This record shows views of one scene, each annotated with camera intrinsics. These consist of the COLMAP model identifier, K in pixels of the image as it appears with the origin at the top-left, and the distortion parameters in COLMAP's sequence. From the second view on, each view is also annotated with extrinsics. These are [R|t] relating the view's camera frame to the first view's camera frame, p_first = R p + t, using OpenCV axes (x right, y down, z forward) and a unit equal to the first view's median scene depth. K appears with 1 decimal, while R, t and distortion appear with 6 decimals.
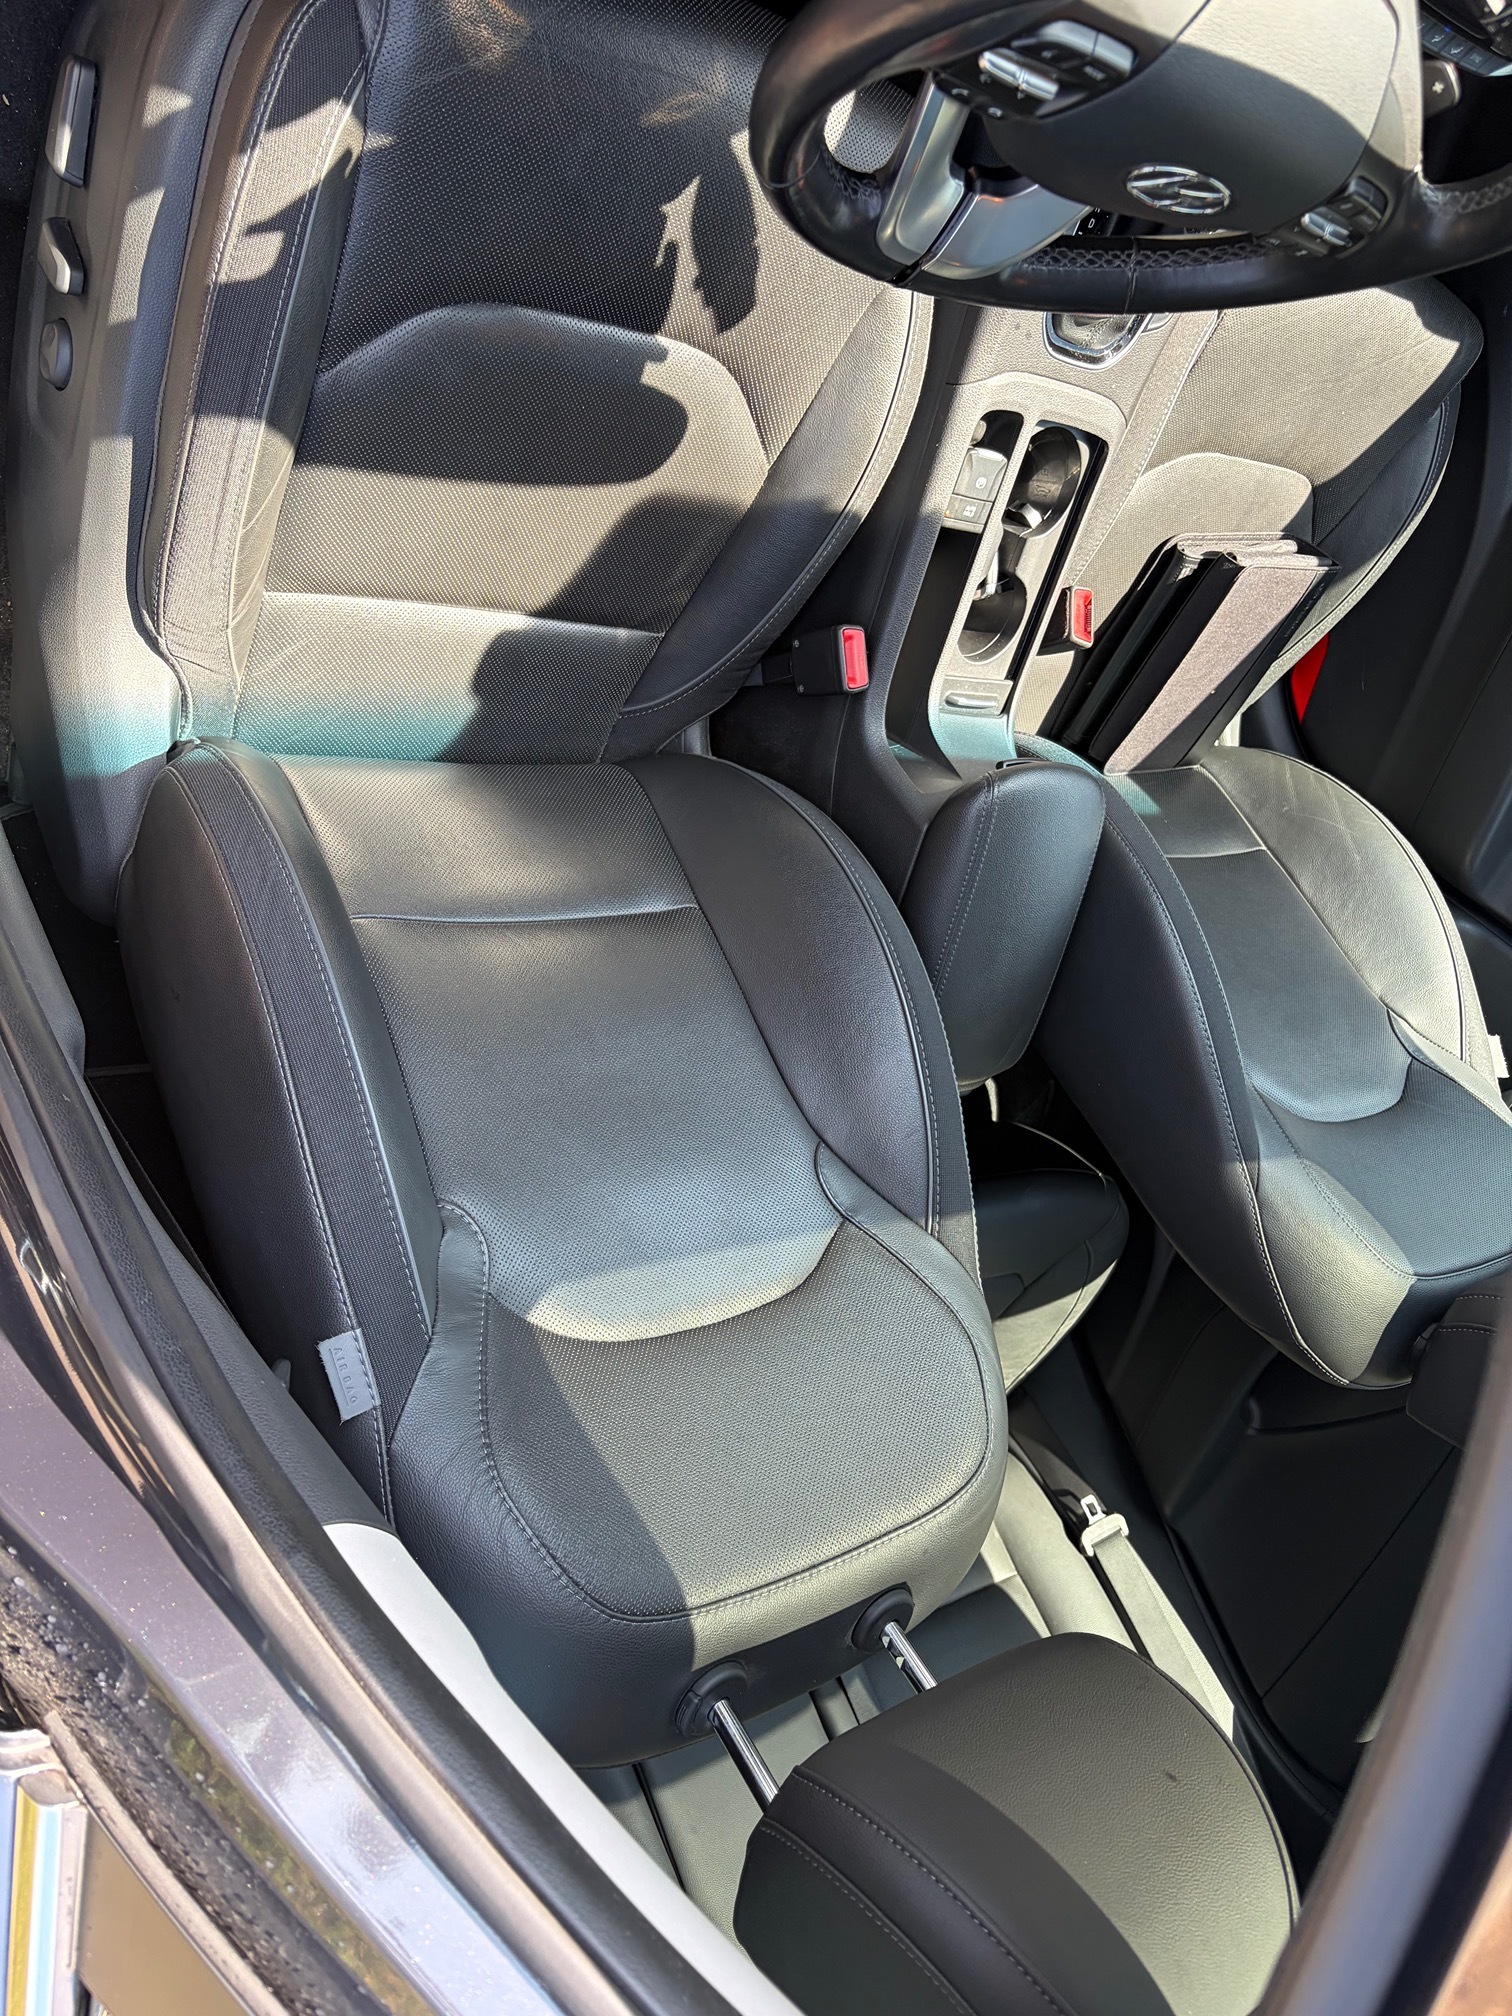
lens RADIAL K [[1534.3, 0, 752.7], [0, 1534.3, 1007.4], [0, 0, 1]] dist [0.008785, -0.008682]
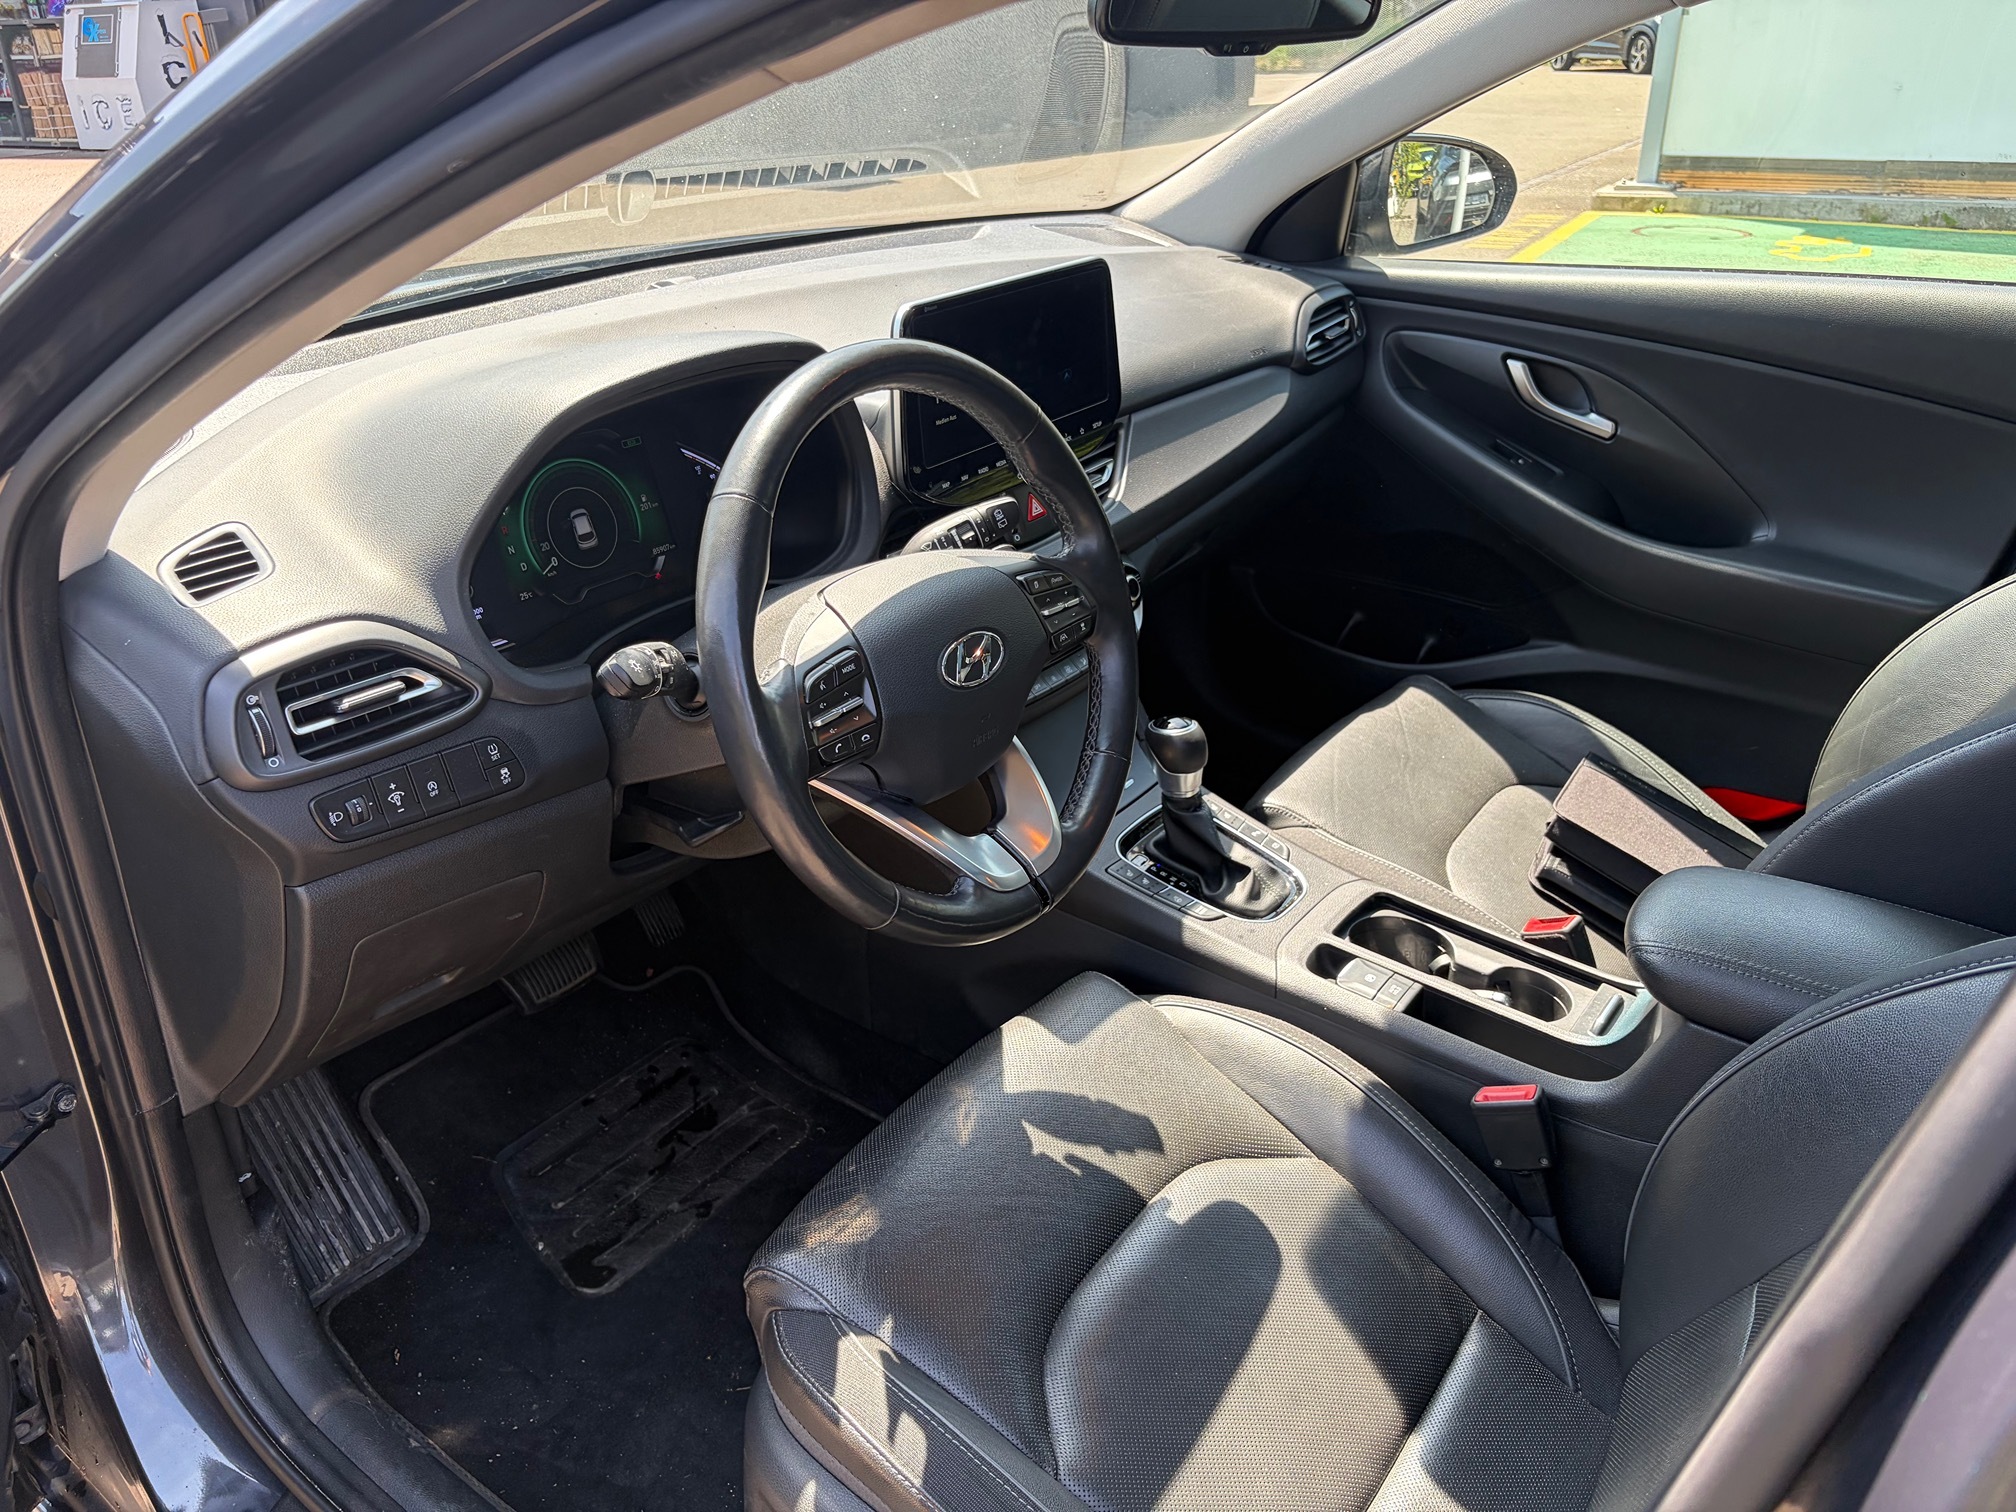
lens RADIAL K [[1534.3, 0, 1011.5], [0, 1534.3, 754.6], [0, 0, 1]] dist [0.008785, -0.008682]
pose [[0.239212, -0.880663, 0.408914, -0.227788], [0.677242, -0.150455, -0.720213, 0.308045], [0.695788, 0.449217, 0.560431, 0.145094]]
